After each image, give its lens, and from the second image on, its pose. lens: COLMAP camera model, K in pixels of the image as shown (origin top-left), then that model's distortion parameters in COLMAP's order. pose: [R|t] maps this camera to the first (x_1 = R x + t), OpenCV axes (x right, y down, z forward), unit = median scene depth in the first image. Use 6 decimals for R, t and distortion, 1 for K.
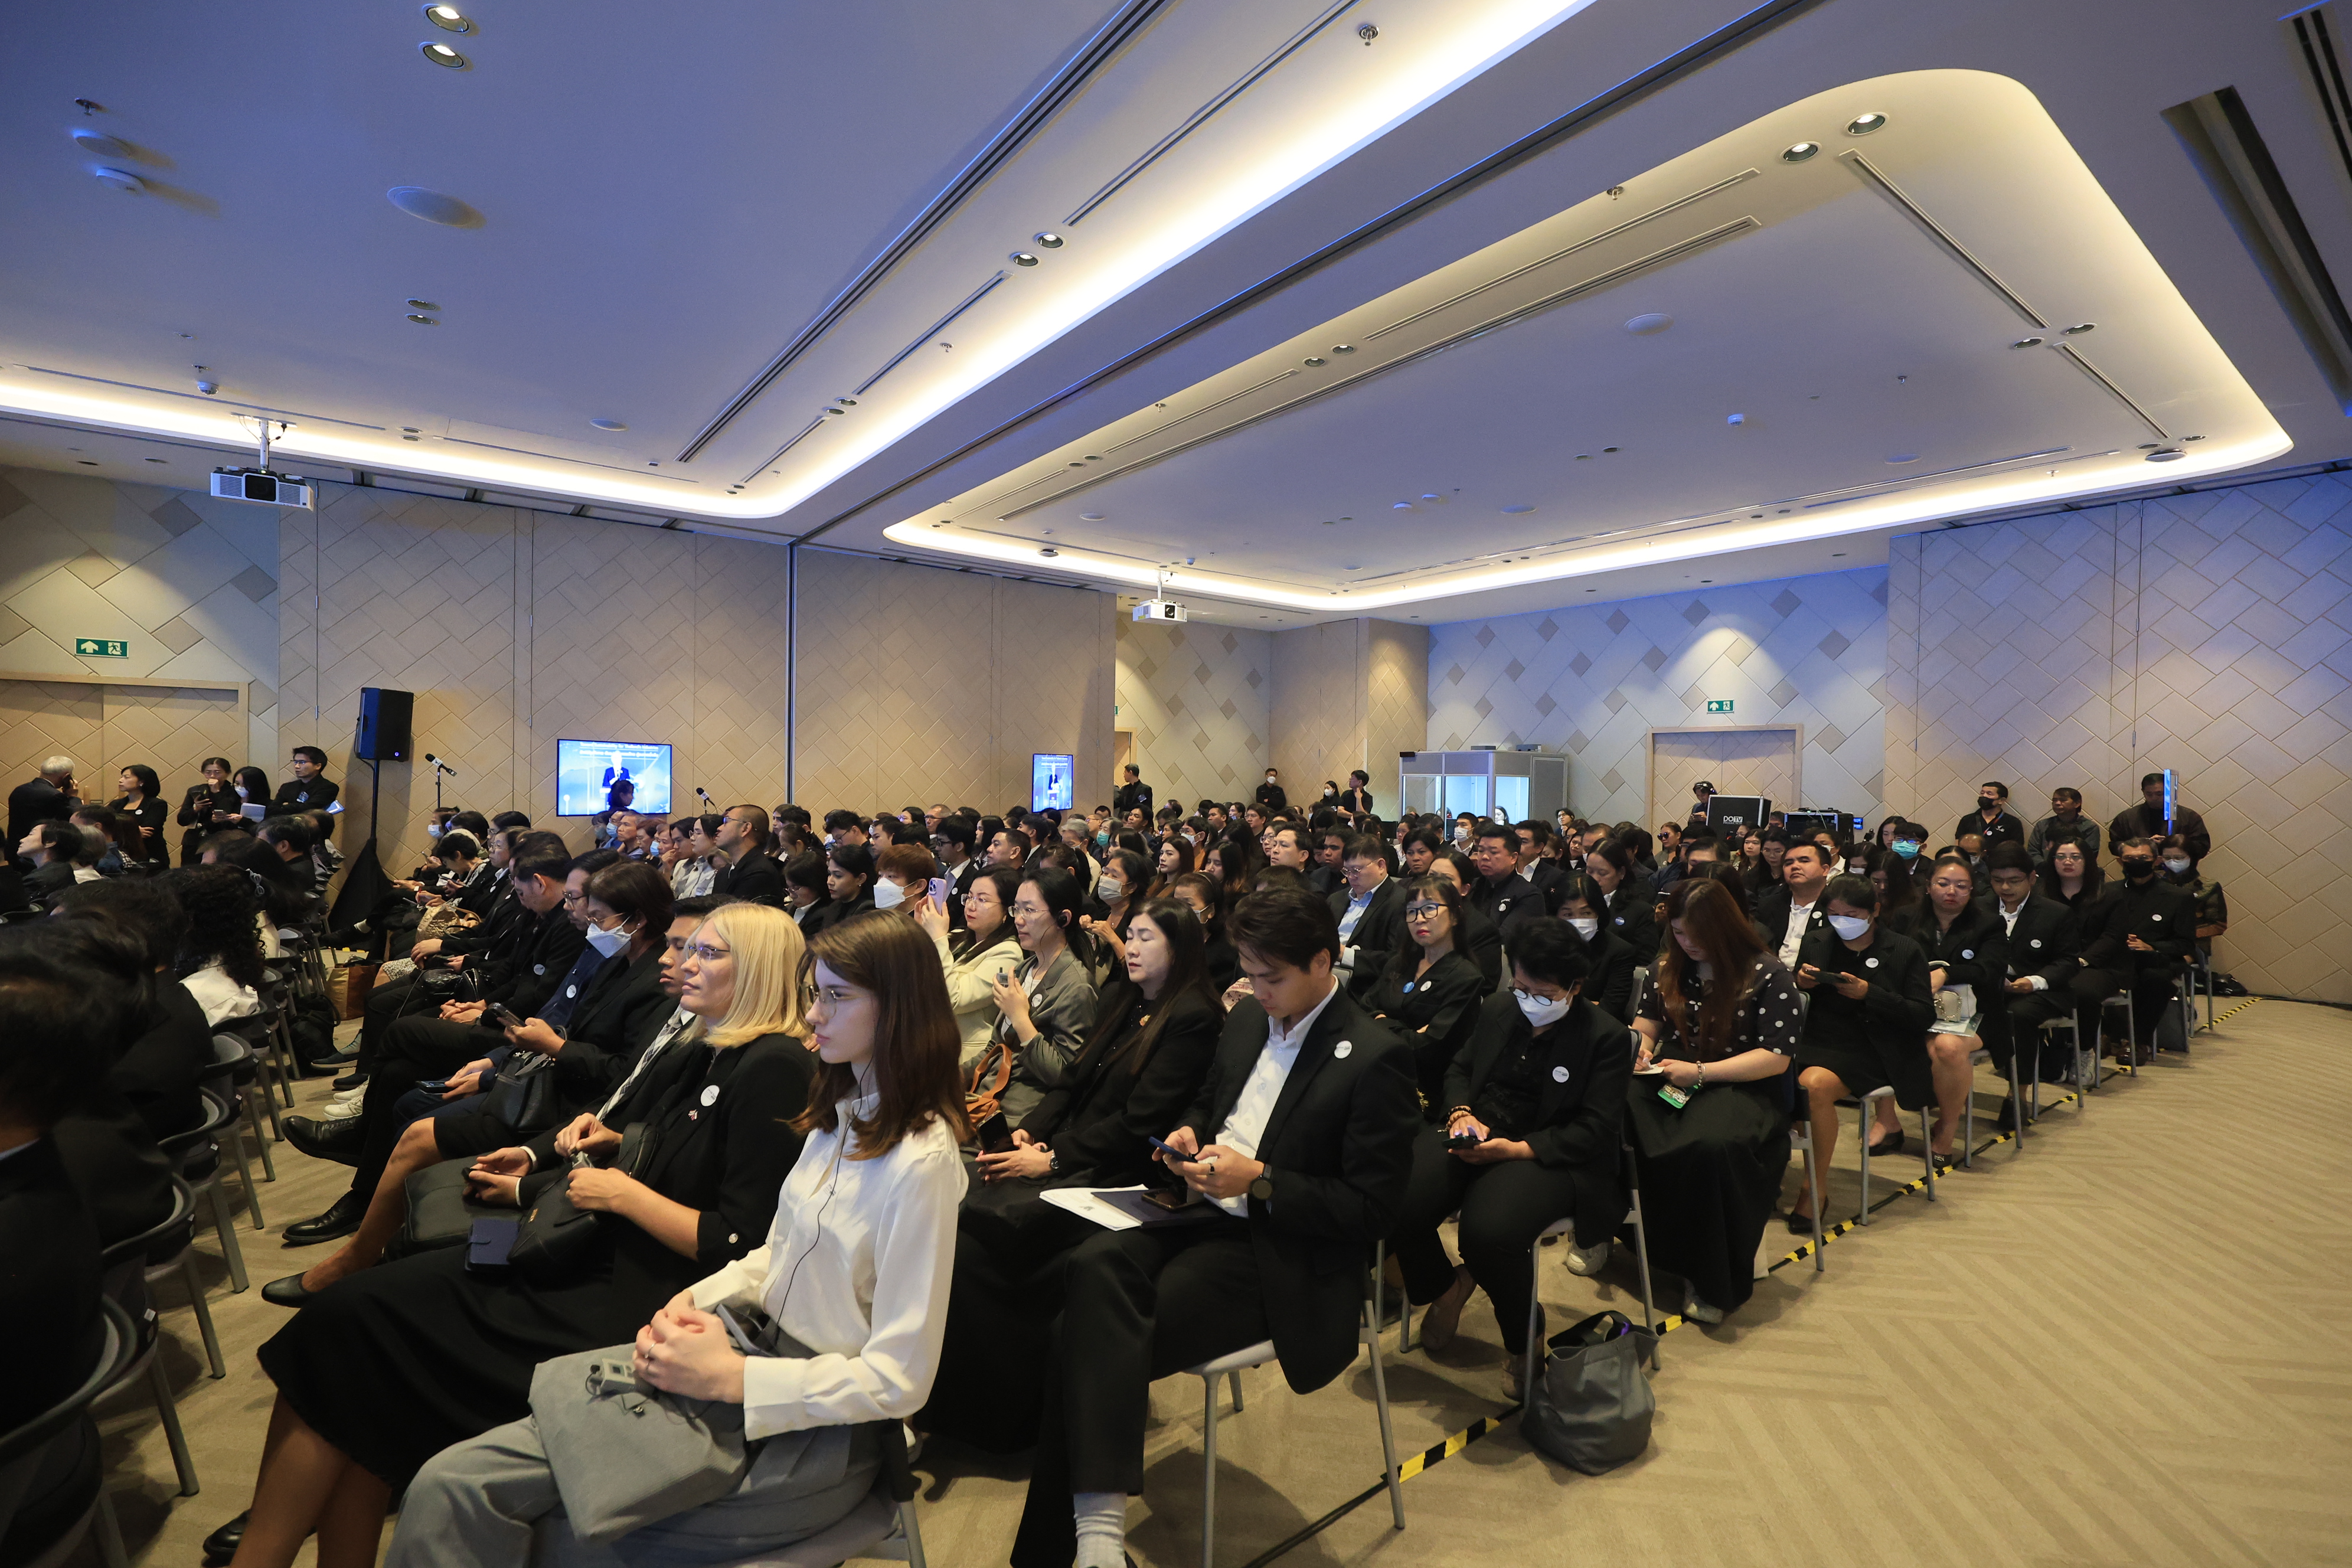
lens RADIAL K [[1055.1, 0, 1188.1], [0, 1055.1, 788.3], [0, 0, 1]] dist [0.000016, 0.000031]
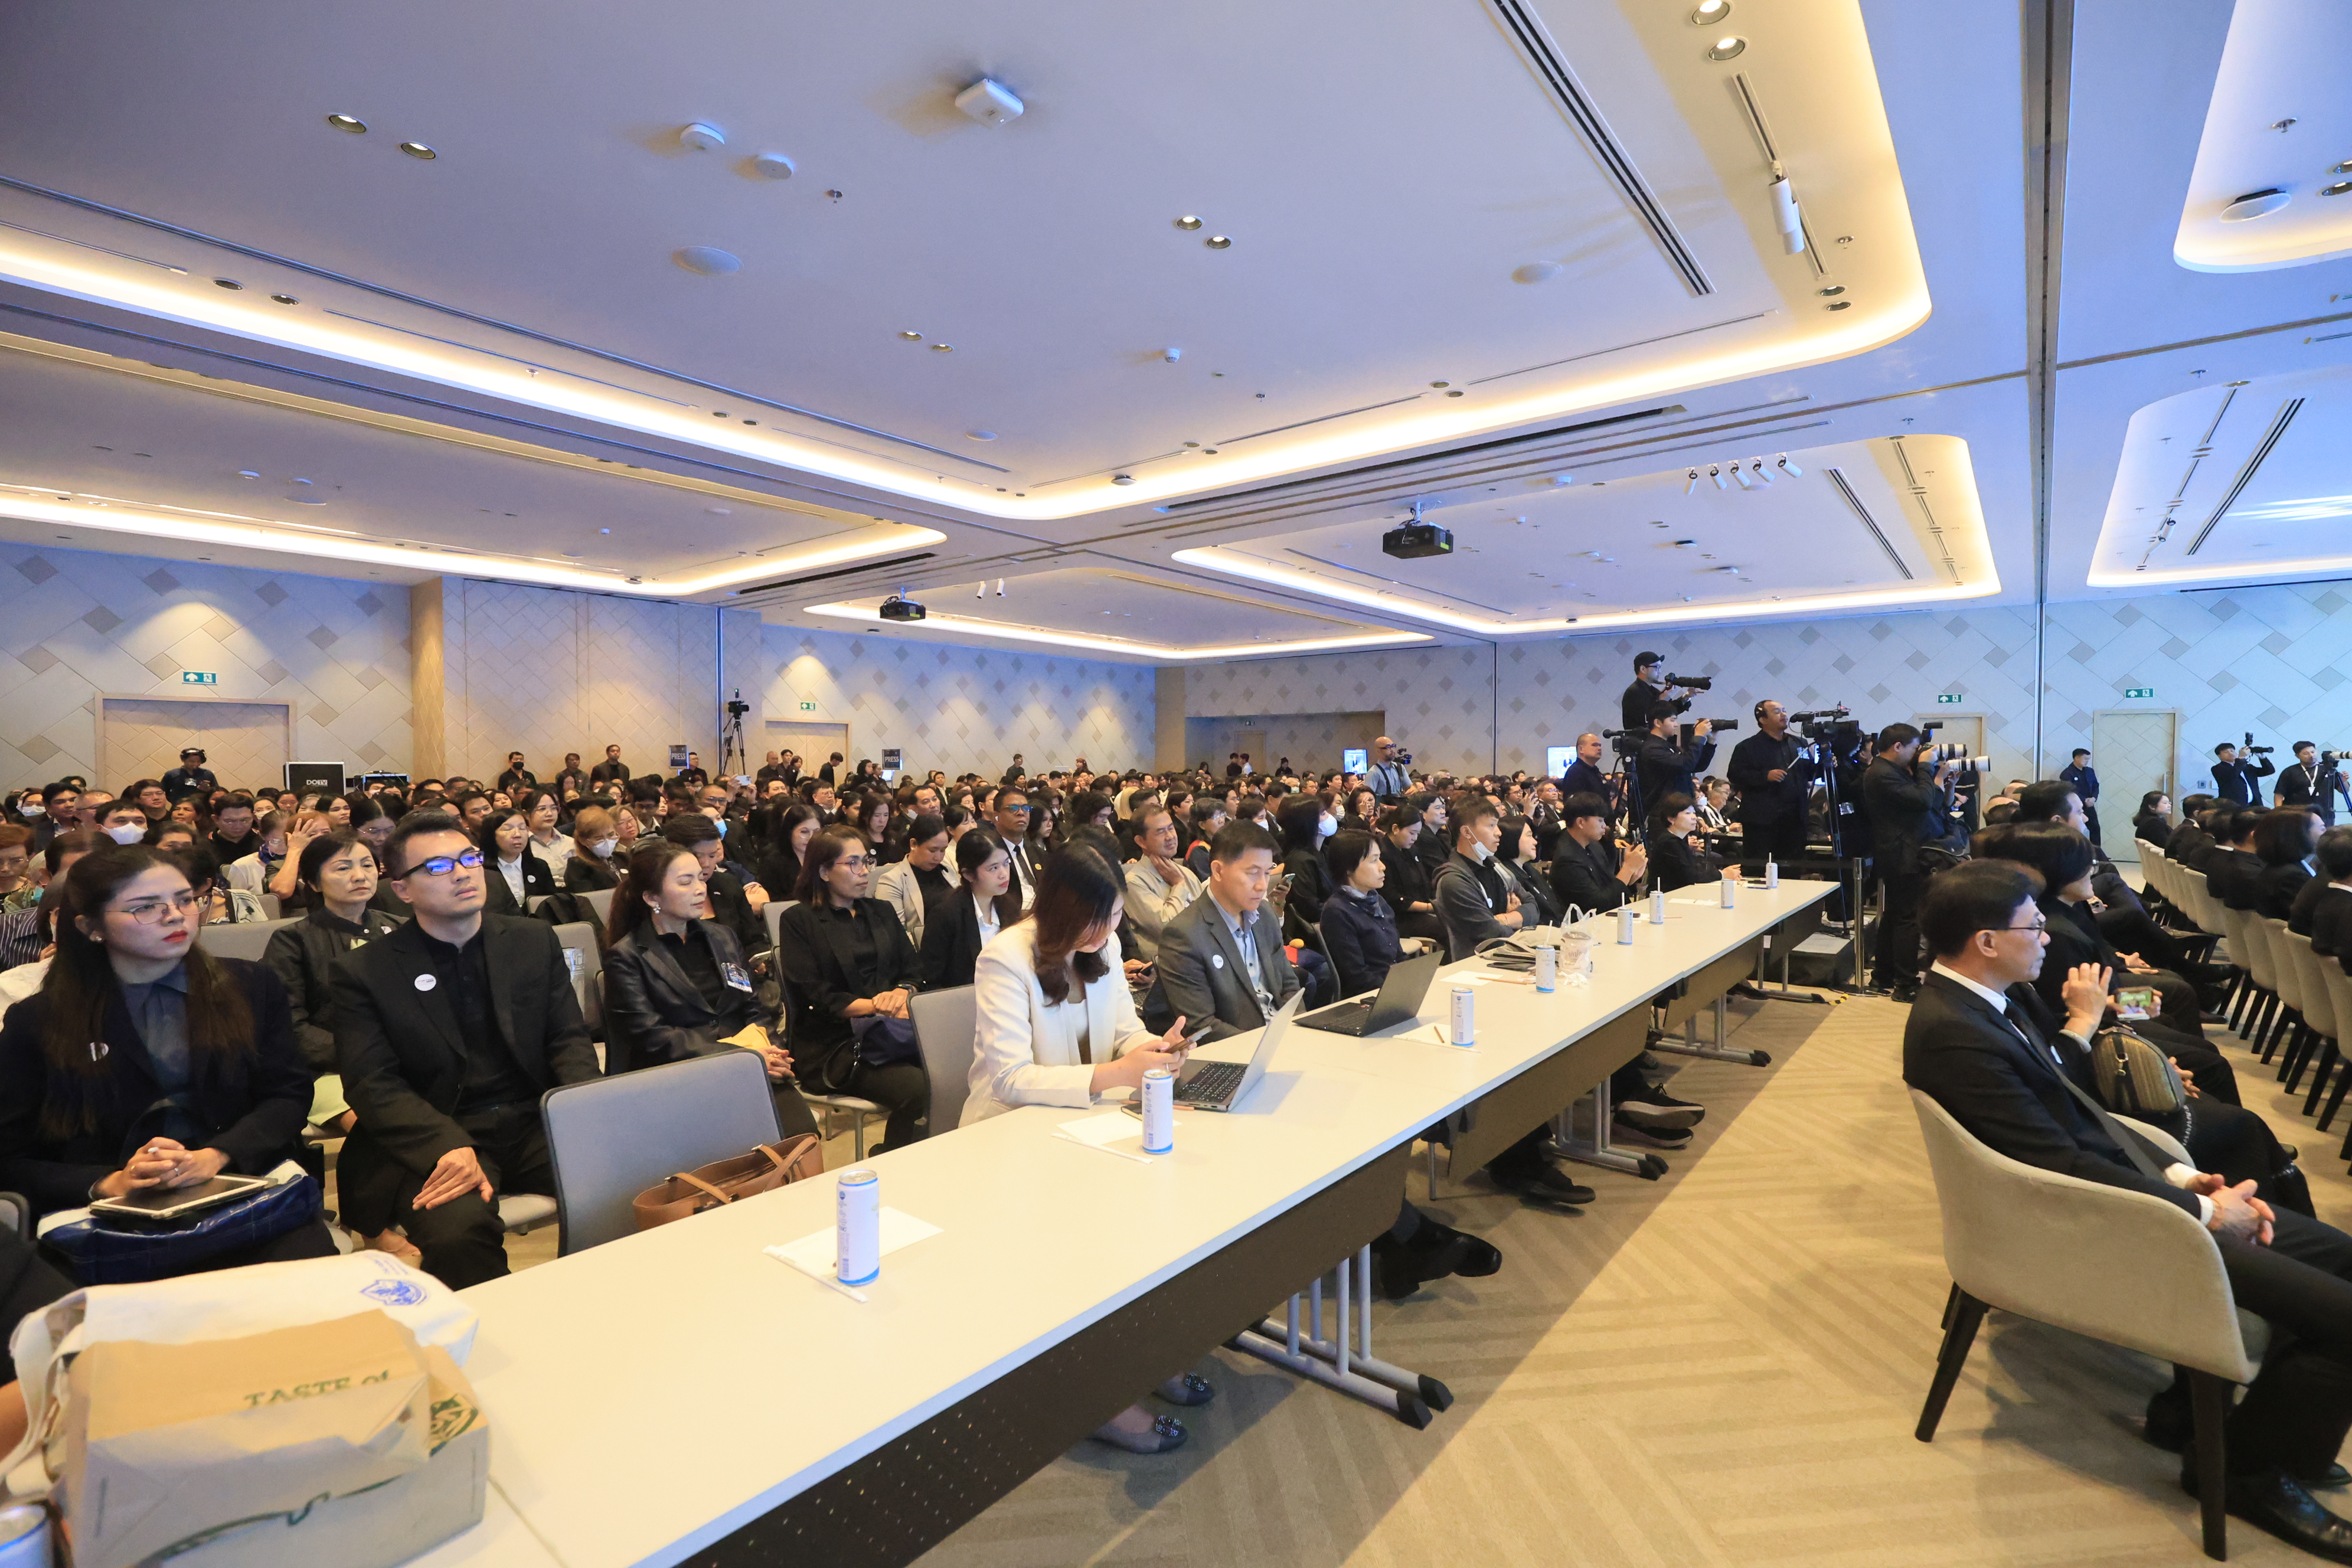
lens RADIAL K [[1055.1, 0, 1188.1], [0, 1055.1, 788.3], [0, 0, 1]] dist [0.000016, 0.000031]
pose [[-0.237868, -0.037431, 0.970576, -0.735972], [0.006650, 0.999171, 0.040164, -0.003482], [-0.971275, 0.016007, -0.237421, 0.288407]]
